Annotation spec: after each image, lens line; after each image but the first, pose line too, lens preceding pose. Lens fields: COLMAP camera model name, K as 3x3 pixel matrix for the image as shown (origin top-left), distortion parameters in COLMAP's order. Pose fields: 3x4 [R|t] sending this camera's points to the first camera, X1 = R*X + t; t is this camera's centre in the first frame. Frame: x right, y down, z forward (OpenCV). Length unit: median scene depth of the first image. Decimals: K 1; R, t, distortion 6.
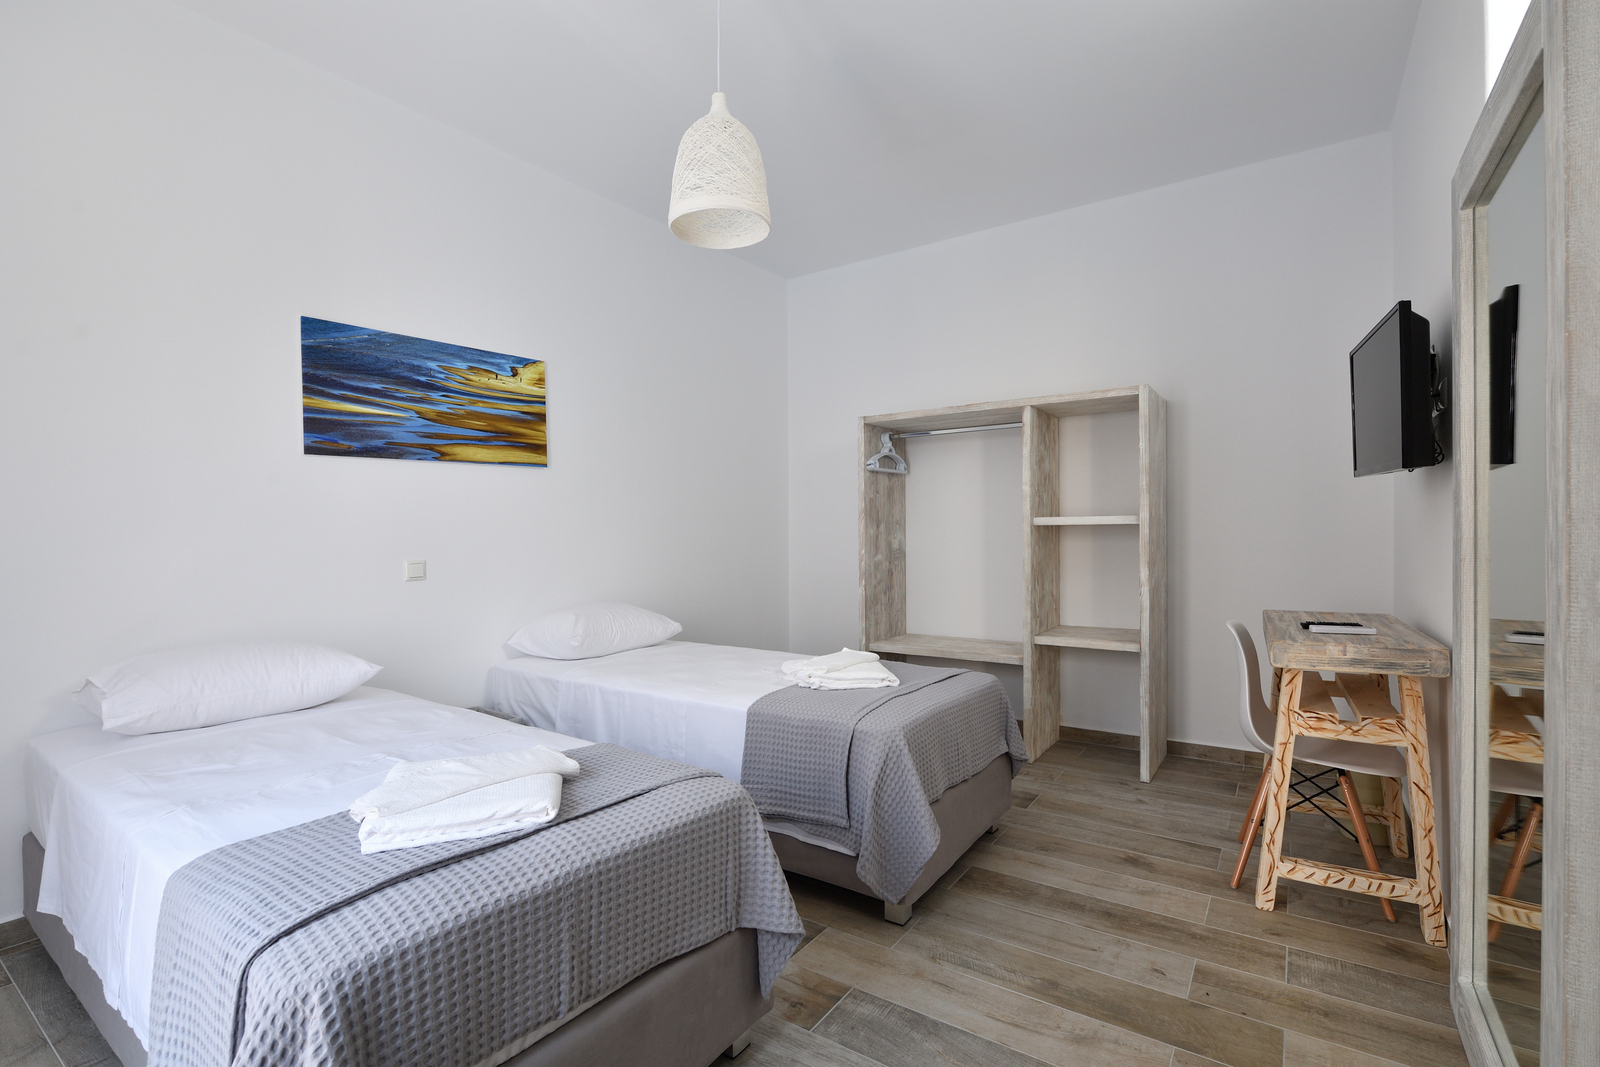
lens RADIAL K [[726.4, 0, 804.0], [0, 726.4, 535.6], [0, 0, 1]] dist [-0.003014, -0.000262]
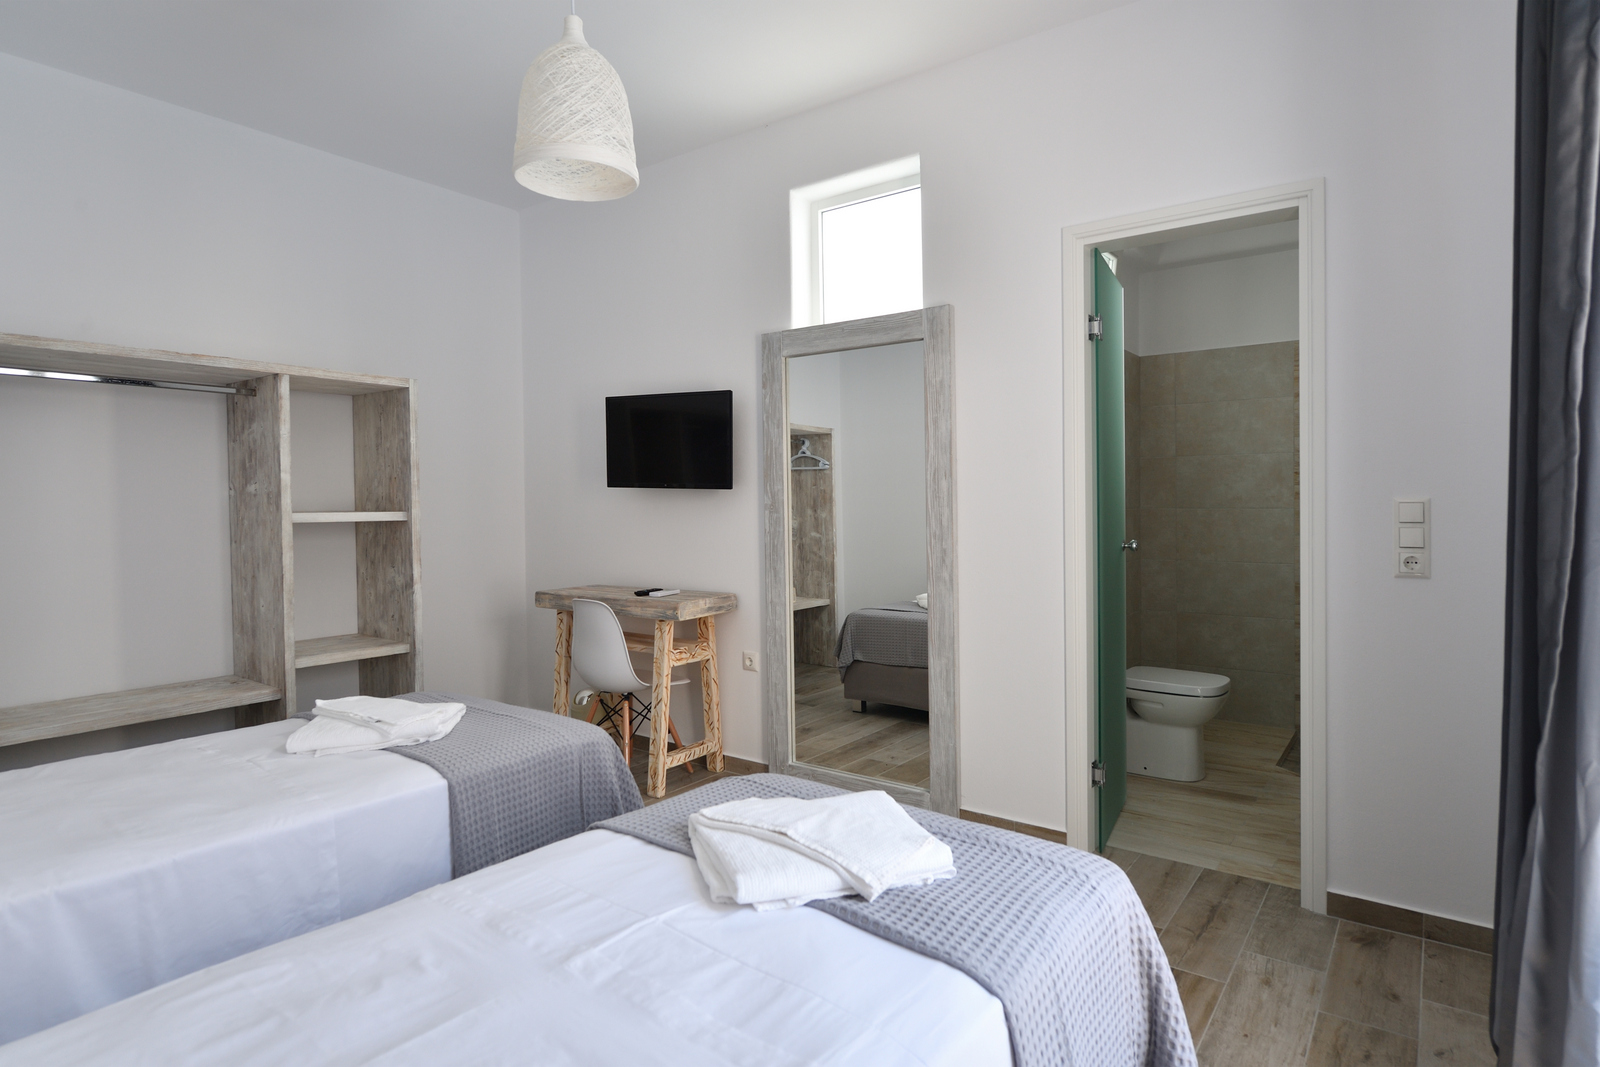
lens RADIAL K [[839.4, 0, 811.9], [0, 839.4, 531.1], [0, 0, 1]] dist [-0.018322, -0.000514]
pose [[0.043631, -0.021405, 0.998818, -0.980176], [0.015387, 0.999666, 0.020751, -0.027448], [-0.998929, 0.014463, 0.043946, 0.644028]]
